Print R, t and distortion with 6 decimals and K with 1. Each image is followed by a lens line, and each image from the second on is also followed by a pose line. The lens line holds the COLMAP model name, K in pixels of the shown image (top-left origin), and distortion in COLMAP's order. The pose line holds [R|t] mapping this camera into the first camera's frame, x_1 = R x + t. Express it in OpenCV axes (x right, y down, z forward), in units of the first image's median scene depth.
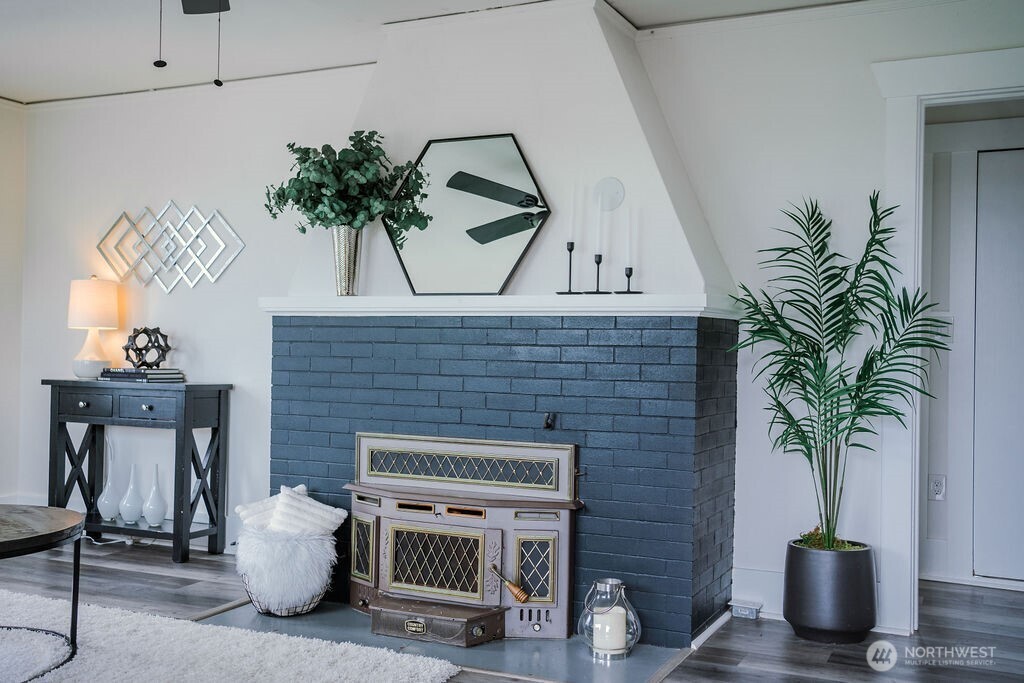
lens RADIAL K [[1022.8, 0, 501.2], [0, 1022.8, 345.9], [0, 0, 1]] dist [0.008263, 0.000000]
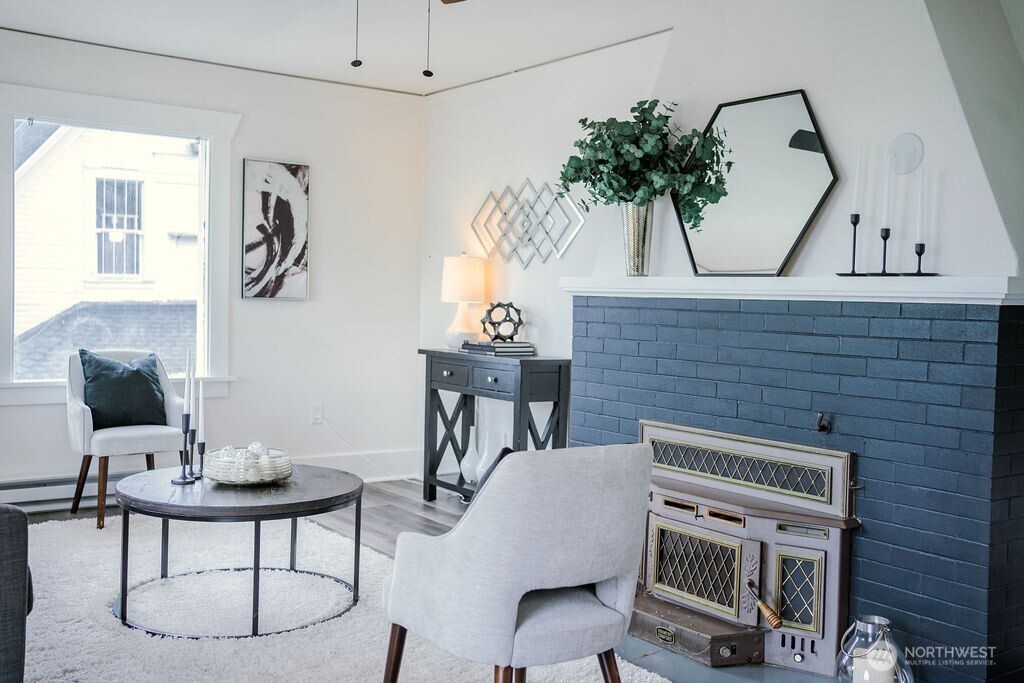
lens RADIAL K [[1022.8, 0, 507.4], [0, 1022.8, 335.0], [0, 0, 1]] dist [0.008263, 0.000000]
pose [[0.884948, 0.021596, -0.465188, 0.197899], [-0.007014, 0.999429, 0.033054, -0.025760], [0.465636, -0.025988, 0.884595, 0.106152]]
